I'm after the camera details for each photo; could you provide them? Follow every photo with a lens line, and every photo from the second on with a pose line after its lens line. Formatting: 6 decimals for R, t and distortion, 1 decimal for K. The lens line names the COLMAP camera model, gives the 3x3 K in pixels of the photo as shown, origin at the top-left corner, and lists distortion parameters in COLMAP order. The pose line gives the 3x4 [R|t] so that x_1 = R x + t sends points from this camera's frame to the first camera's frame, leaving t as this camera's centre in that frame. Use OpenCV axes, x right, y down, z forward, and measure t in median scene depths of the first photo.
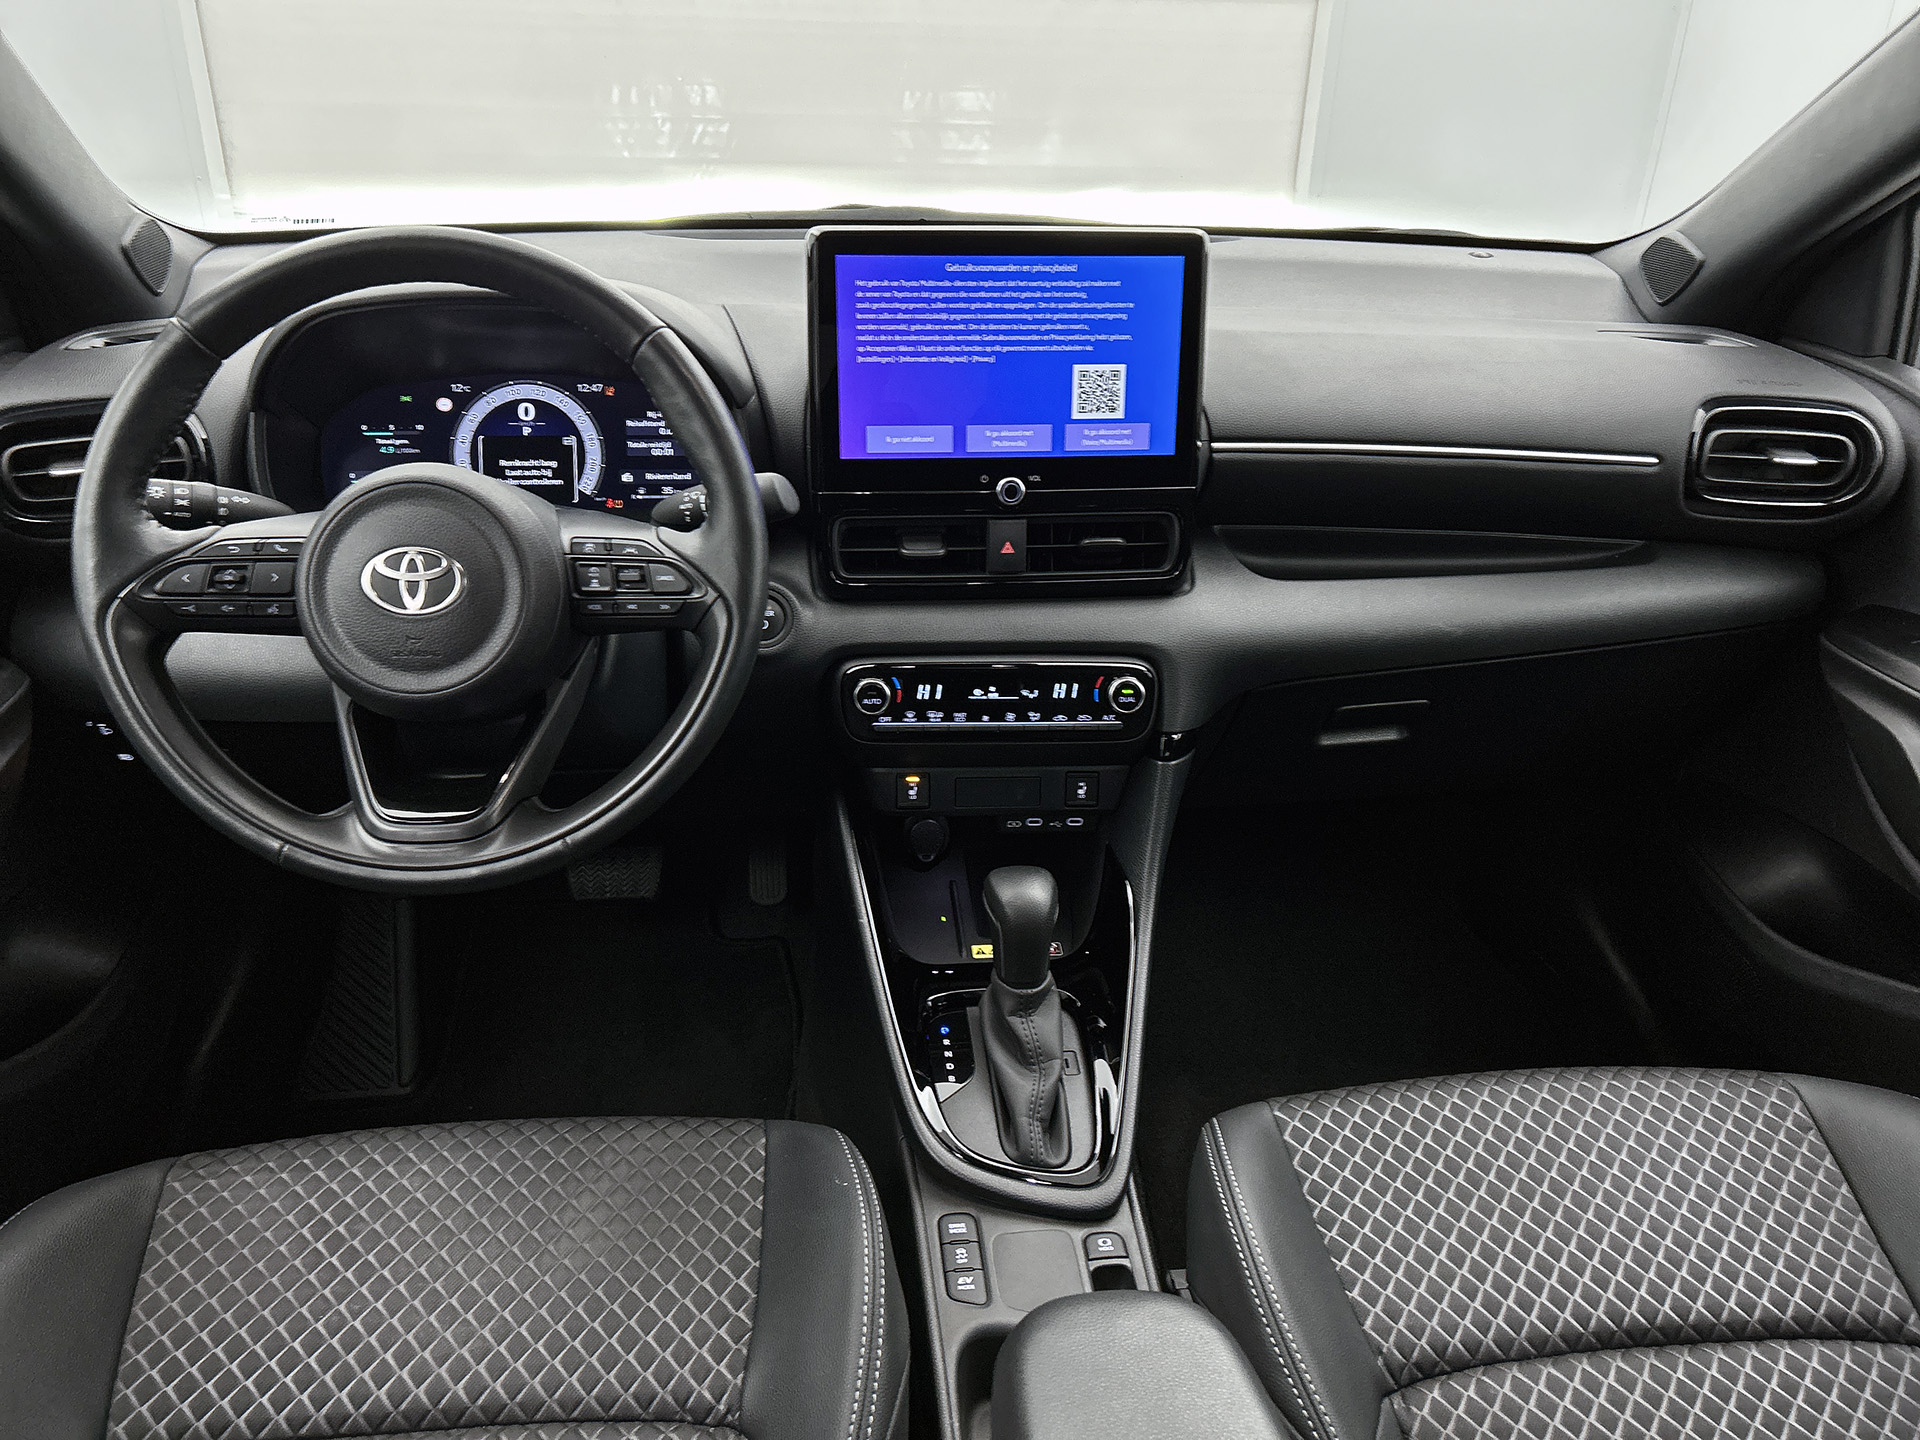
lens RADIAL K [[1502.3, 0, 960.3], [0, 1502.3, 739.7], [0, 0, 1]] dist [0.045471, -0.062464]
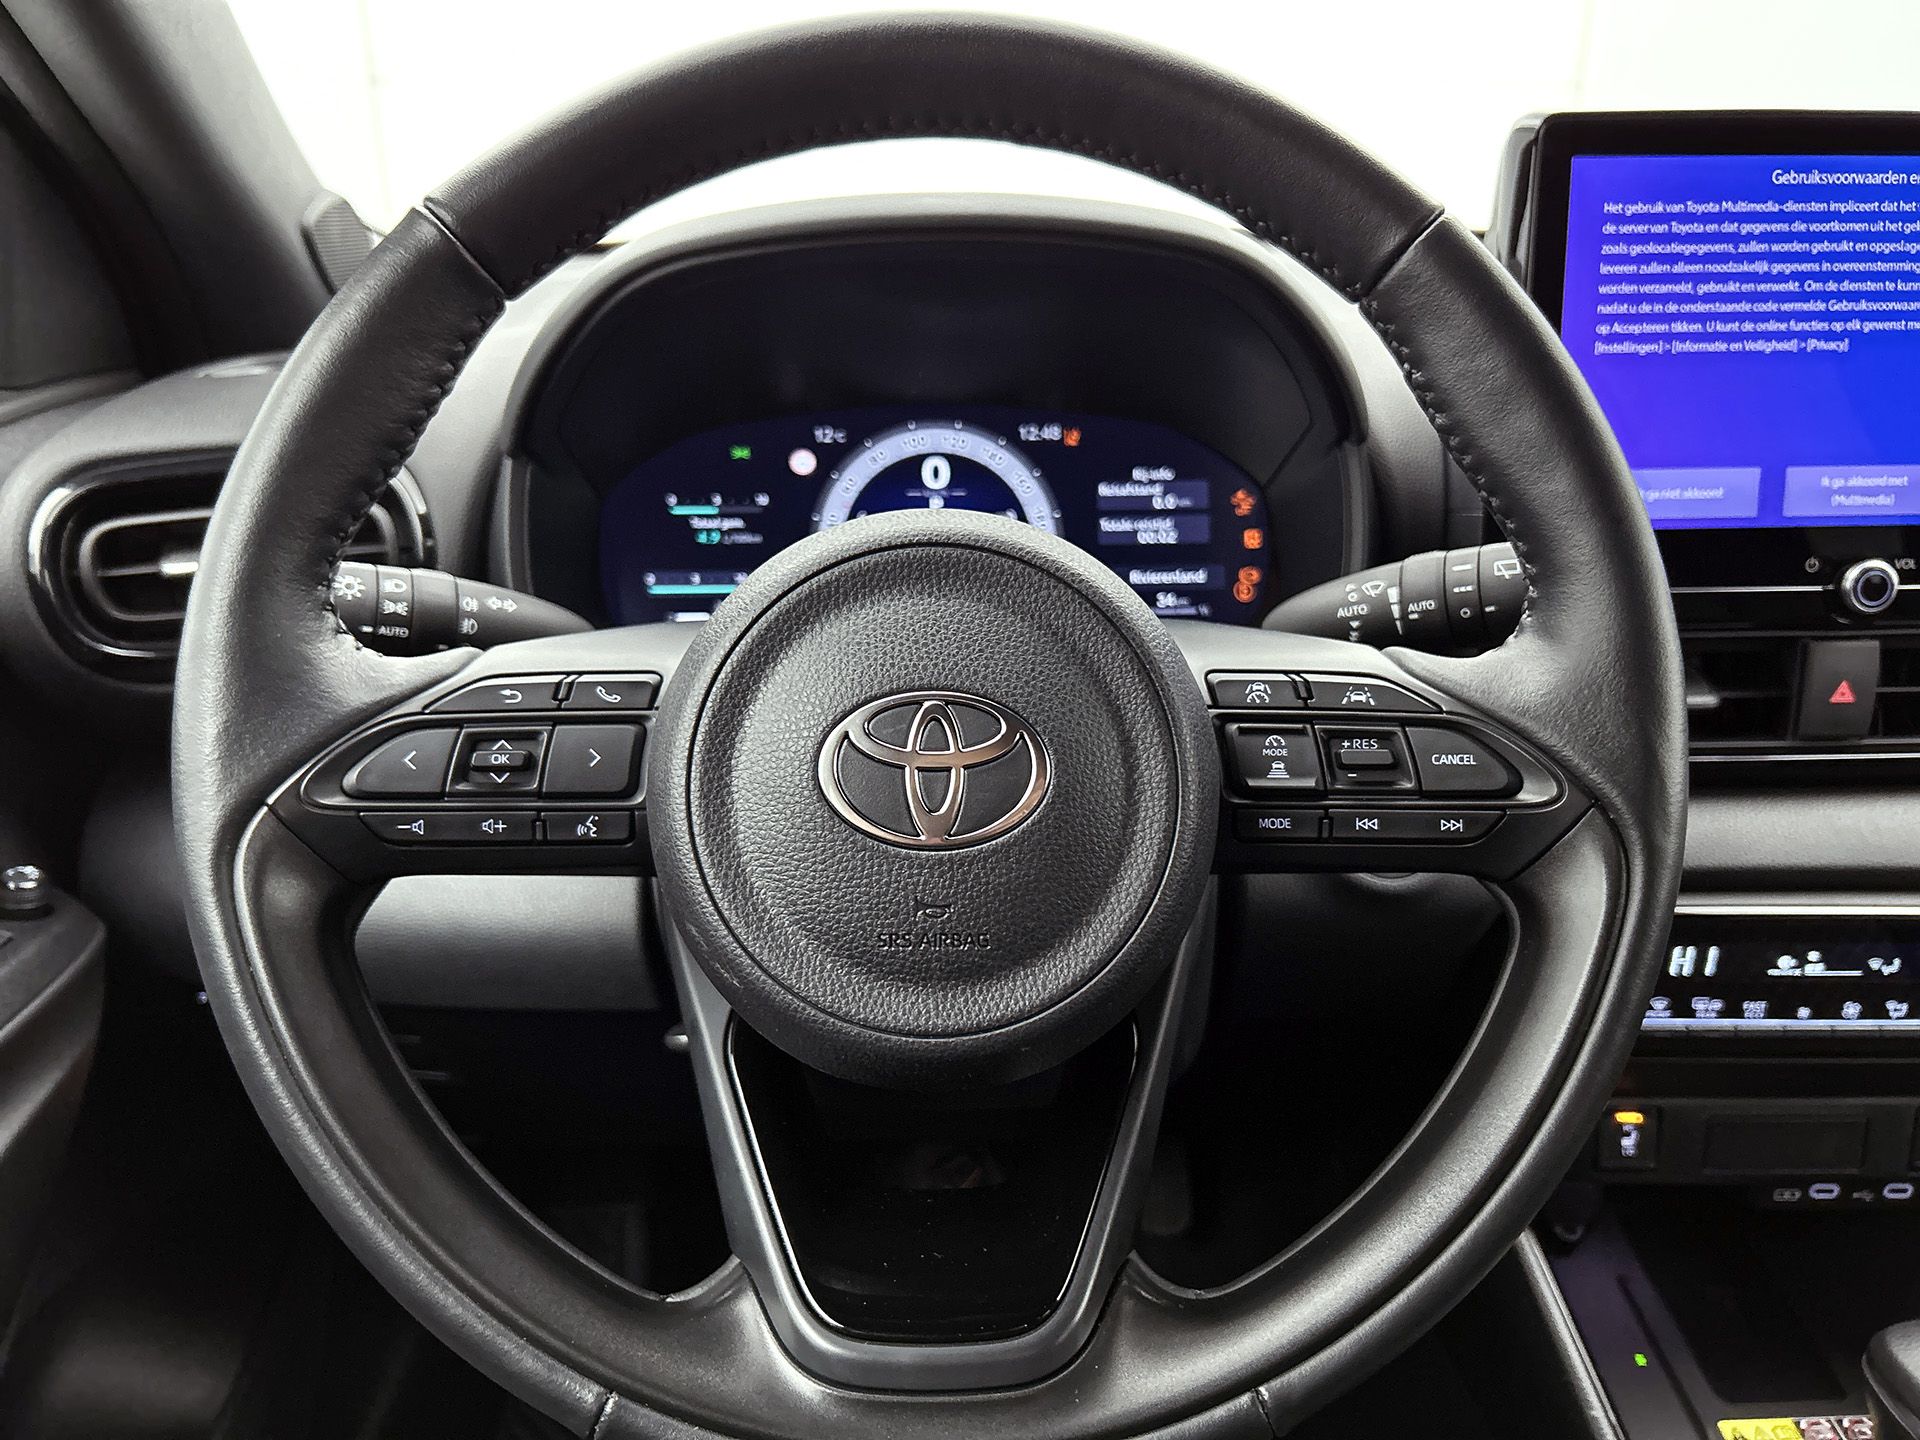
lens RADIAL K [[1502.3, 0, 939.5], [0, 1502.3, 718.2], [0, 0, 1]] dist [0.045471, -0.062464]
pose [[0.996489, -0.000975, -0.083722, -0.245245], [-0.008960, 0.992948, -0.118213, -0.052182], [0.083246, 0.118548, 0.989453, 0.438295]]
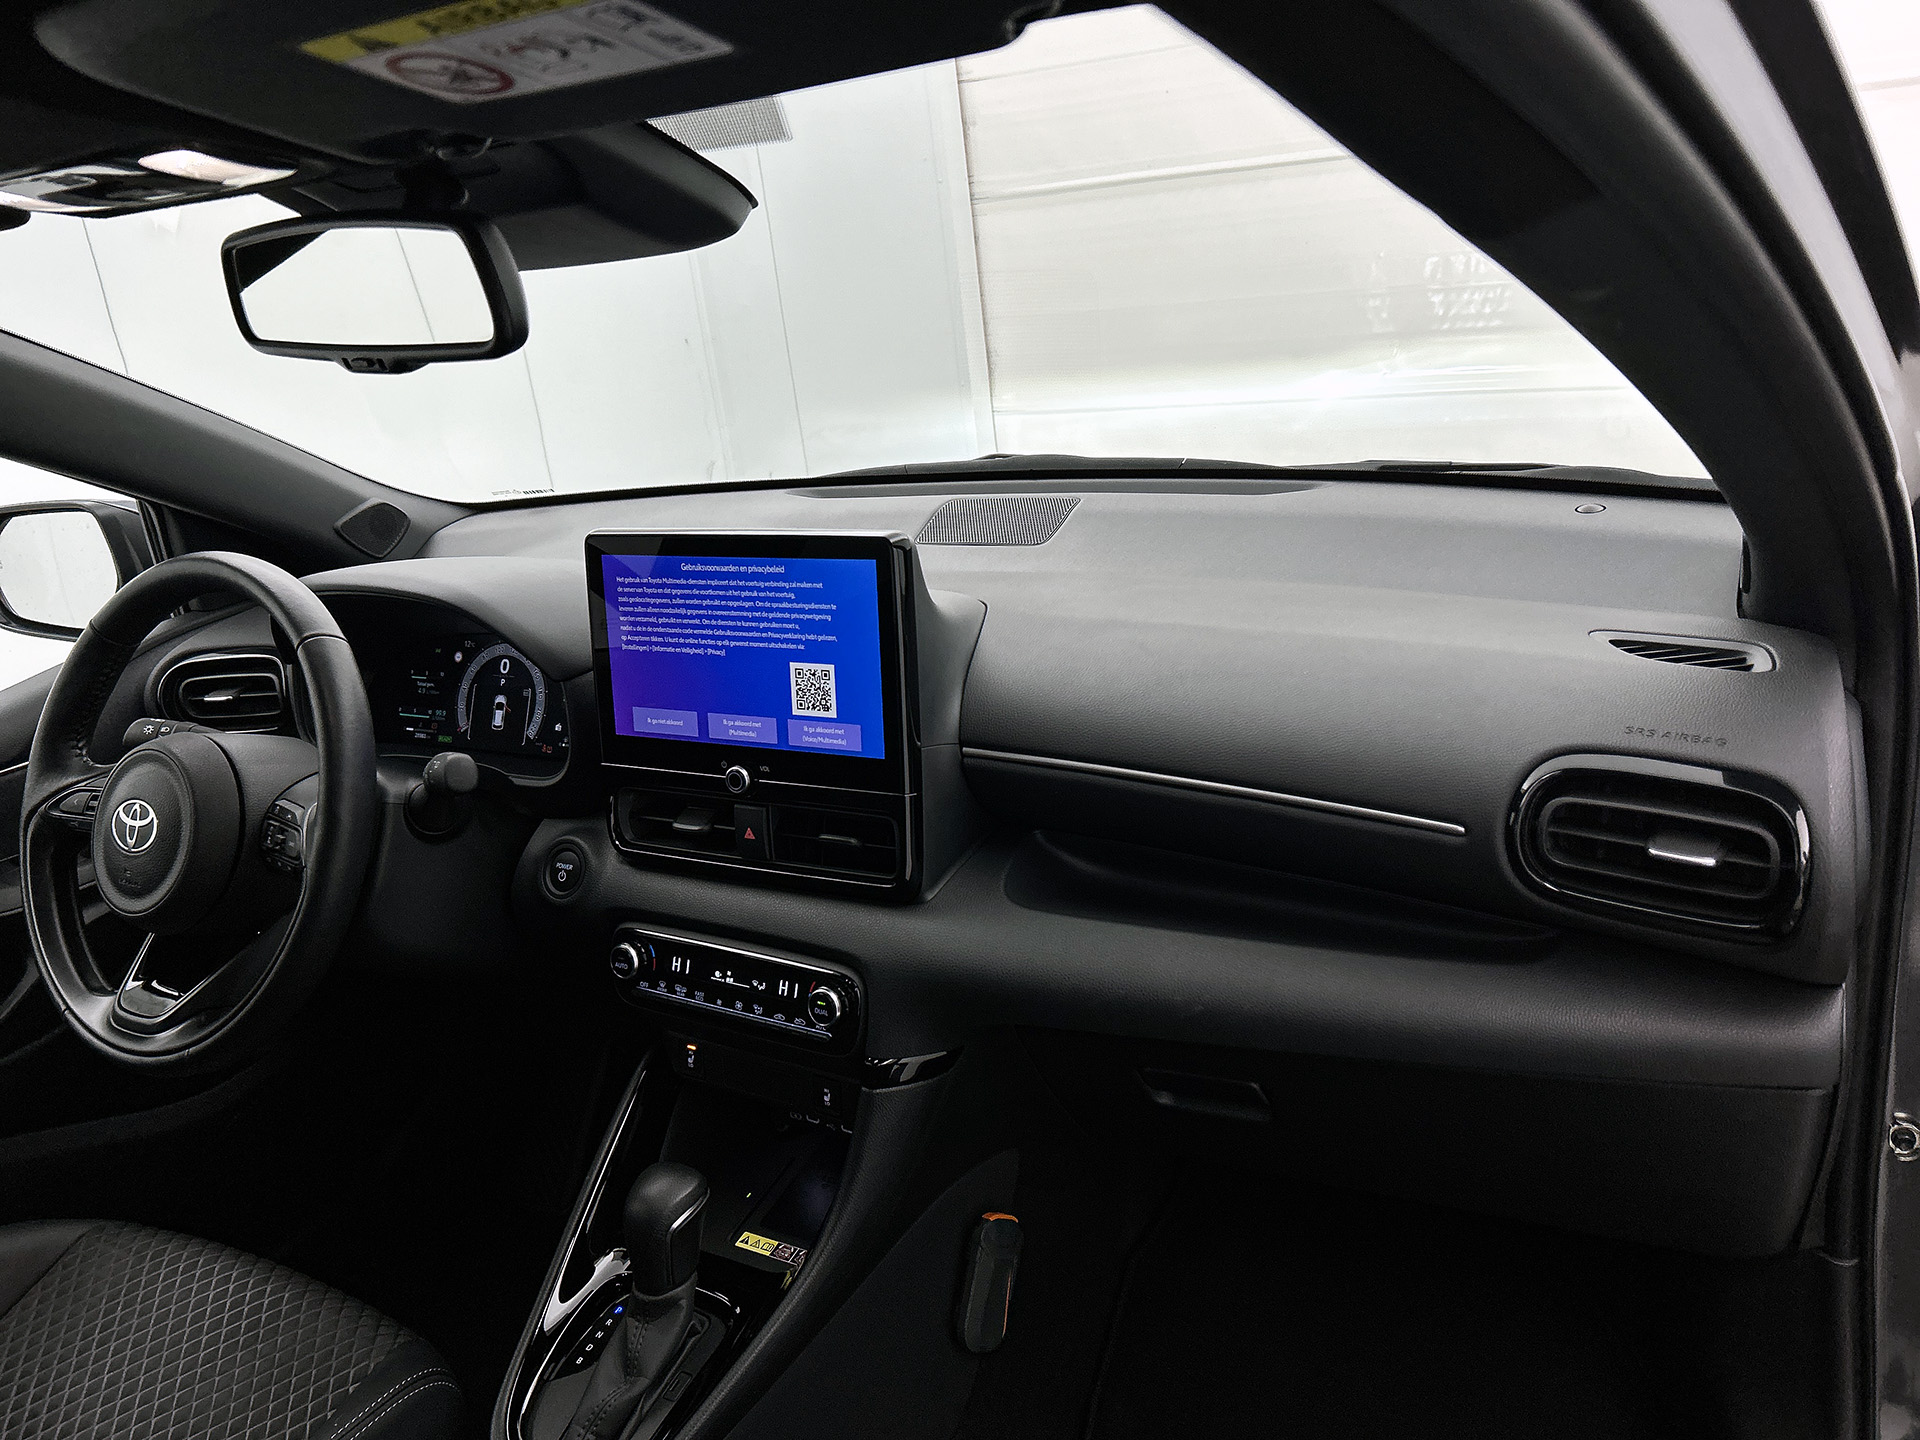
lens RADIAL K [[1502.3, 0, 933.7], [0, 1502.3, 692.0], [0, 0, 1]] dist [0.045471, -0.062464]
pose [[0.798736, 0.072979, -0.597239, 0.716737], [-0.140038, 0.987906, -0.066569, -0.172066], [0.585158, 0.136807, 0.799296, 0.264247]]
